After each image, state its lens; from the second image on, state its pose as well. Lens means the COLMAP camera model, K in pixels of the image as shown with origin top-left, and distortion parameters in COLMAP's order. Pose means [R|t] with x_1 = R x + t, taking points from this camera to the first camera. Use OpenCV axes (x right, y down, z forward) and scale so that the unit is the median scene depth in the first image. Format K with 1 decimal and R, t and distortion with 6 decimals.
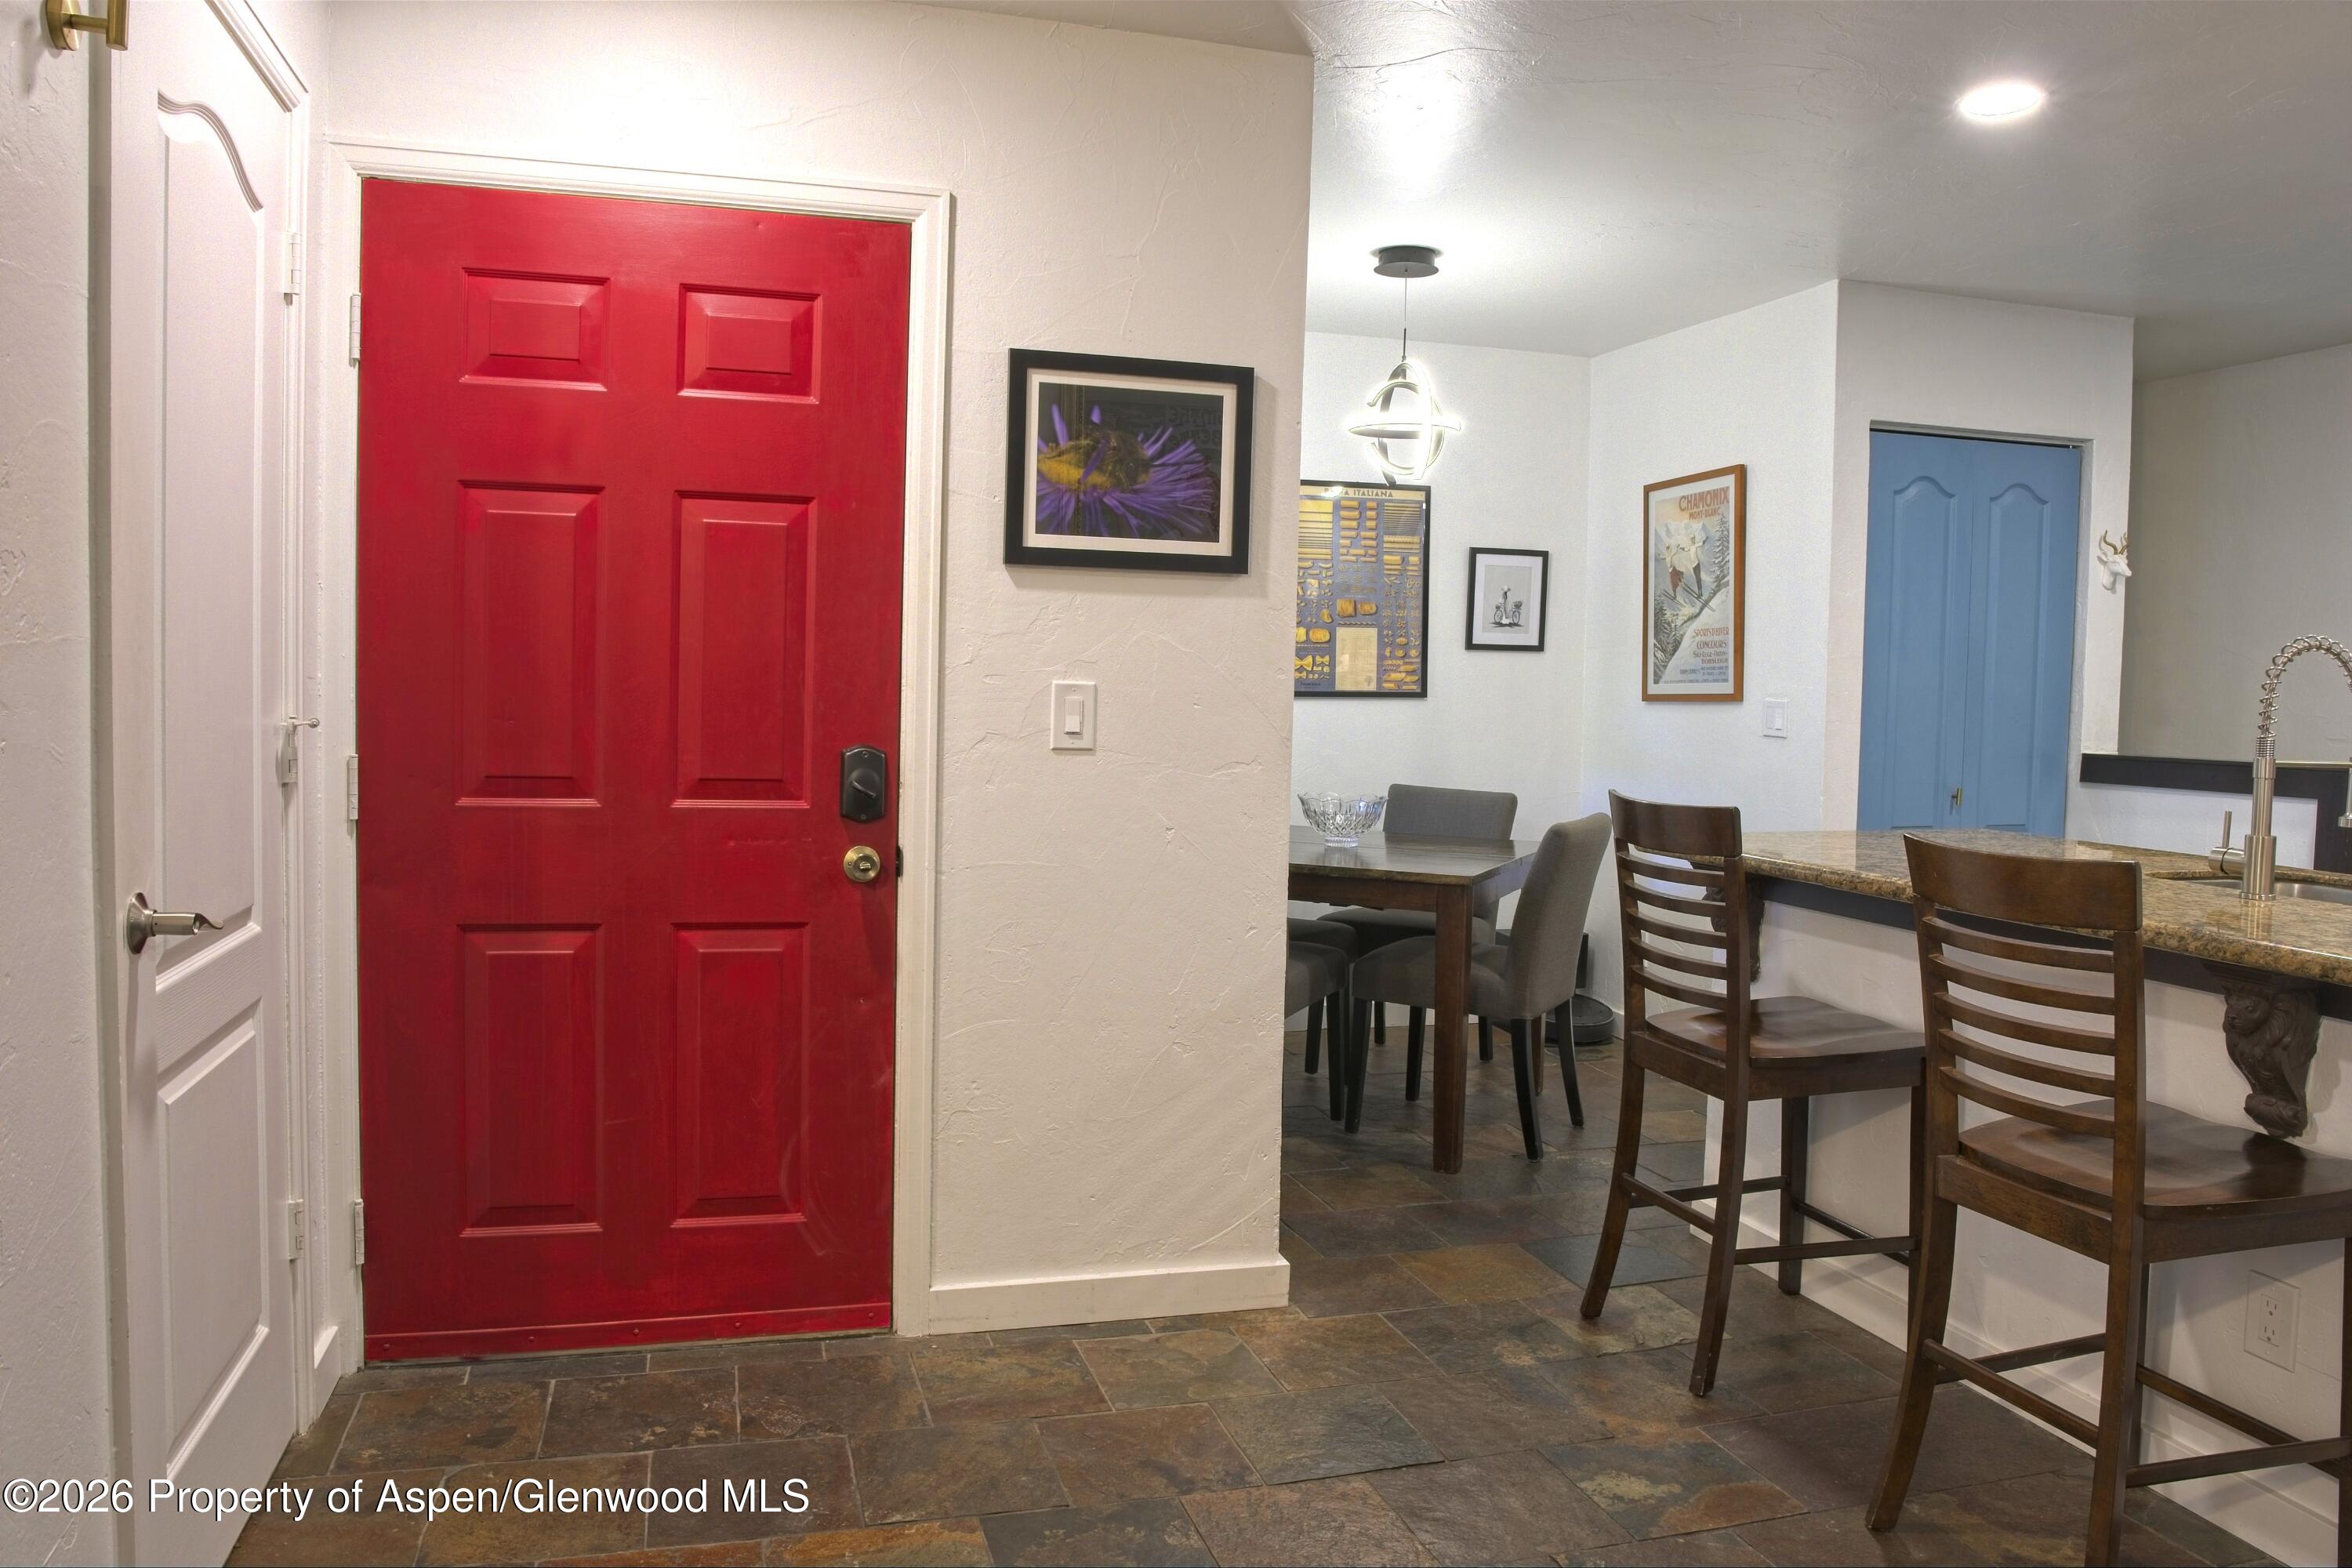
lens RADIAL K [[1686.8, 0, 1185.9], [0, 1686.8, 763.3], [0, 0, 1]] dist [-0.056643, 0.001933]
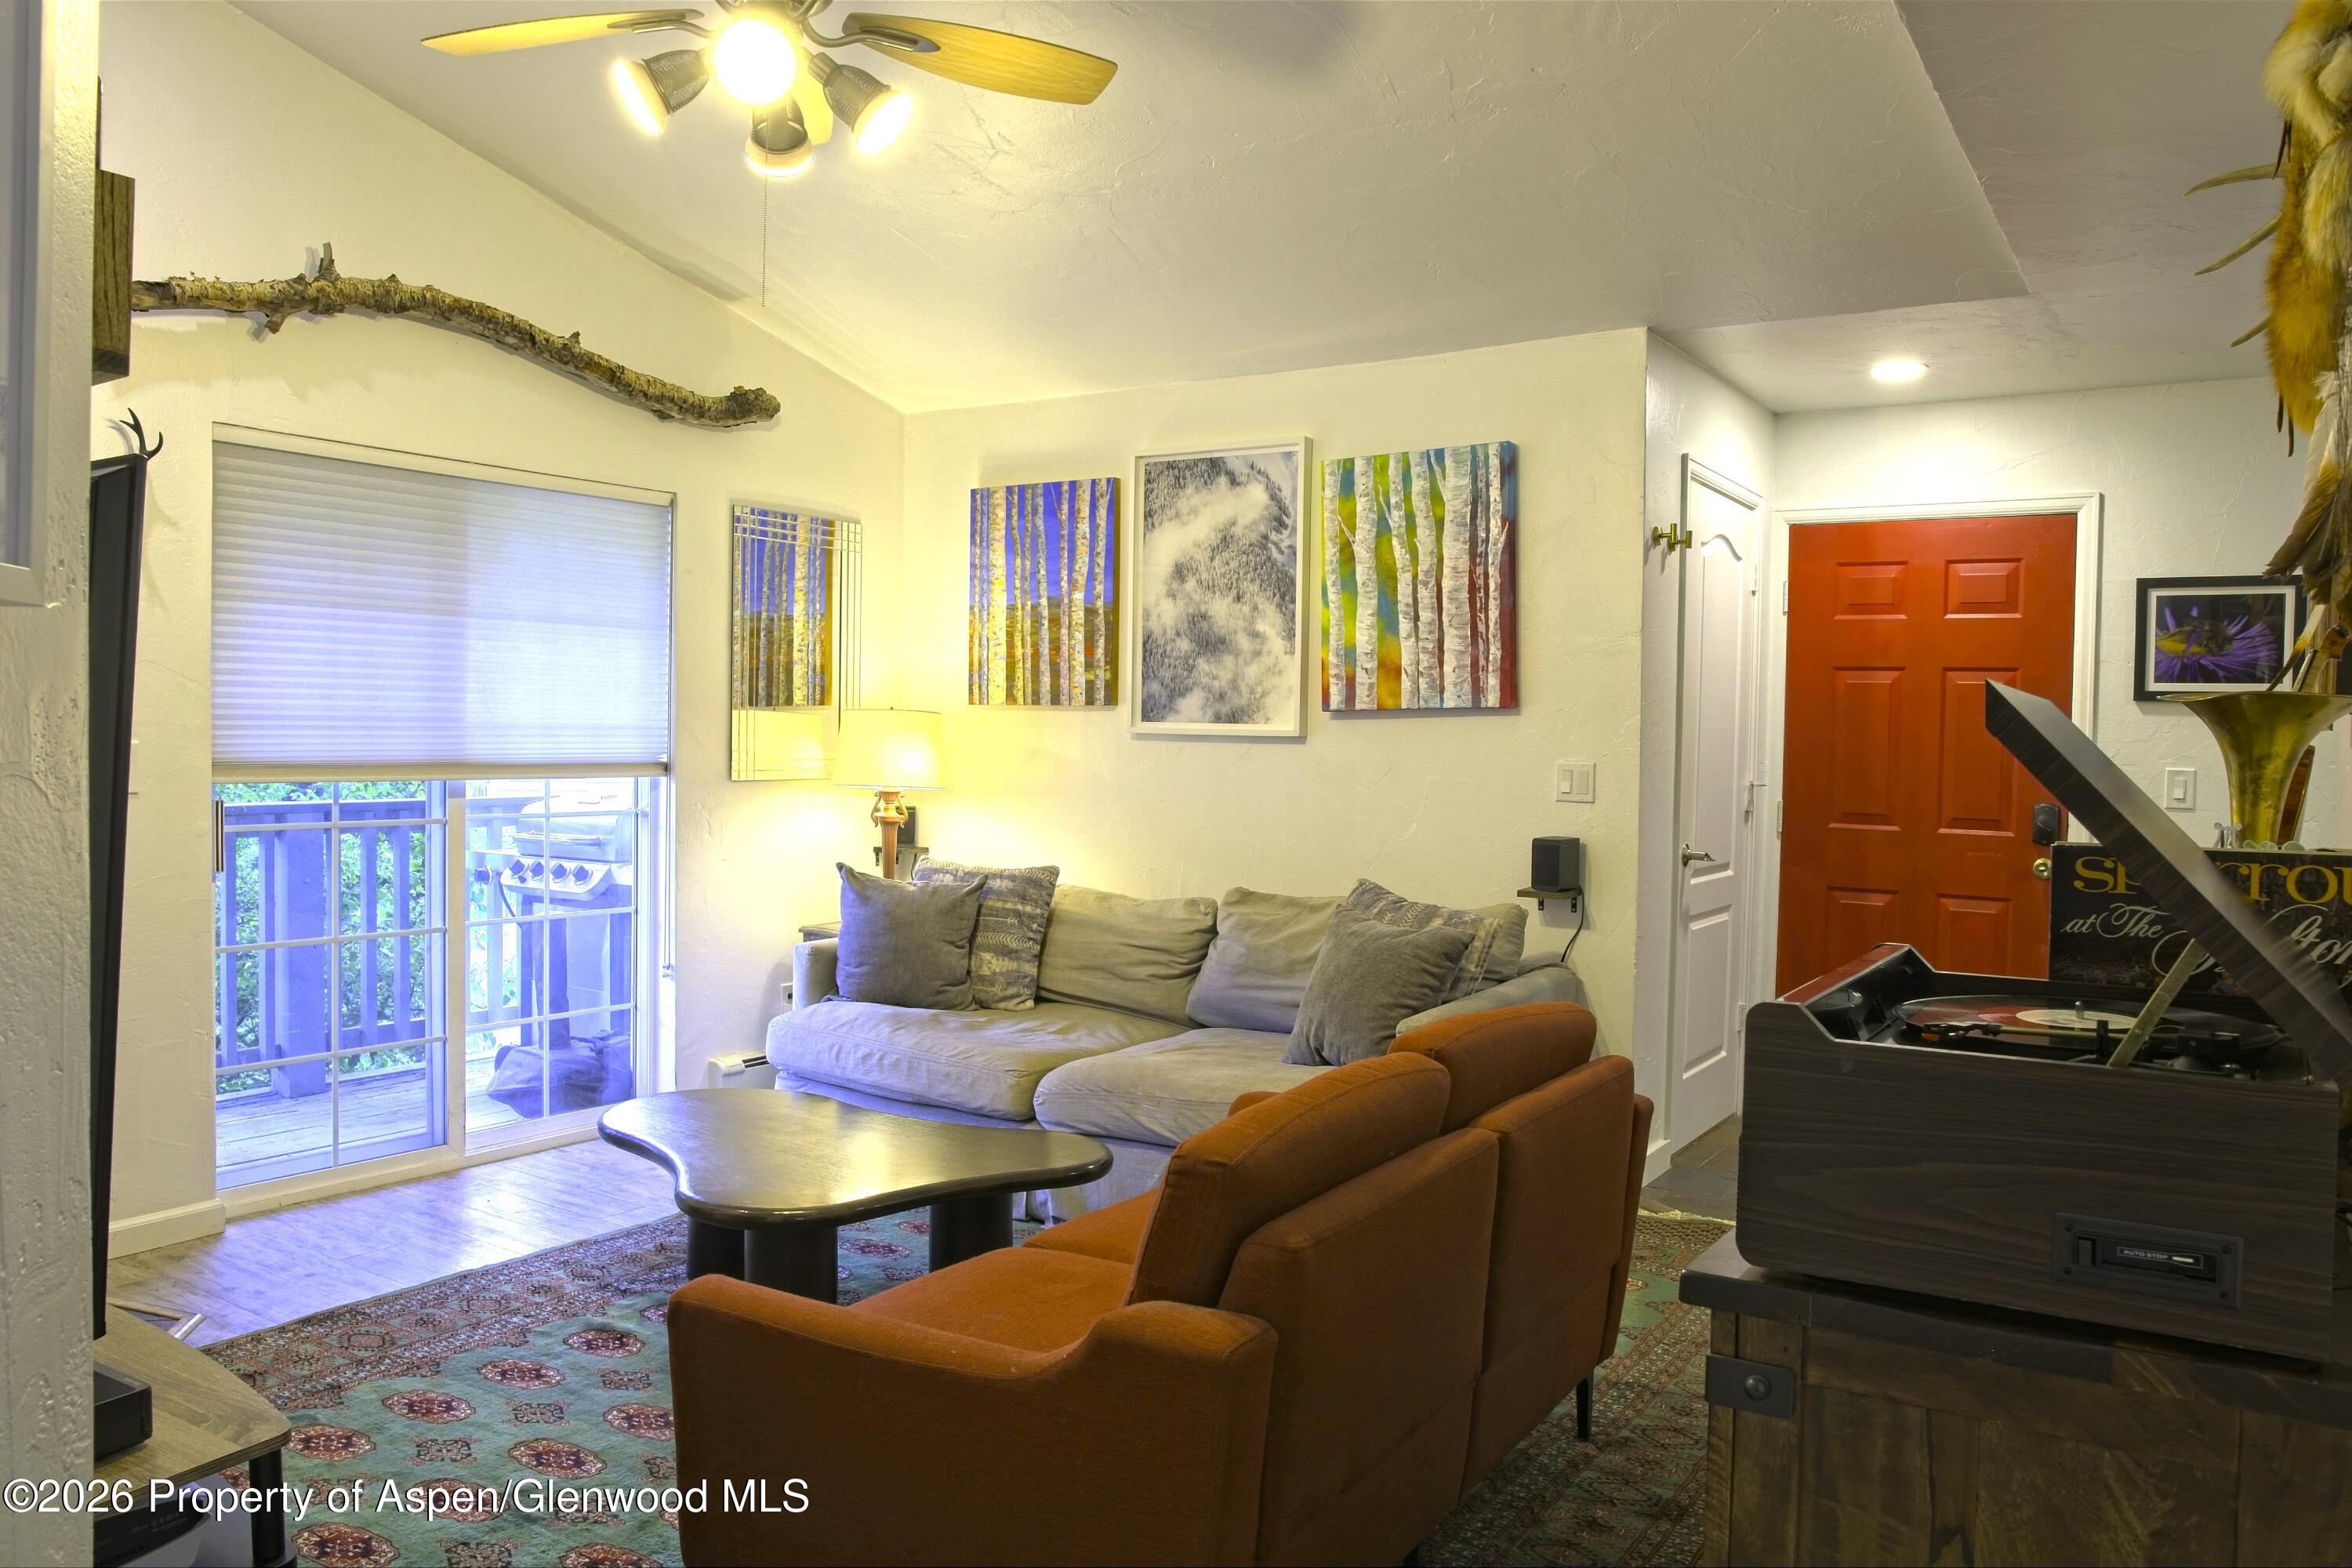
lens RADIAL K [[1686.8, 0, 1184.0], [0, 1686.8, 778.9], [0, 0, 1]] dist [-0.056643, 0.001933]
pose [[0.656380, 0.015245, -0.754277, 0.557716], [-0.038143, 0.999188, -0.012997, 0.022678], [0.753466, 0.037301, 0.656428, -0.889138]]
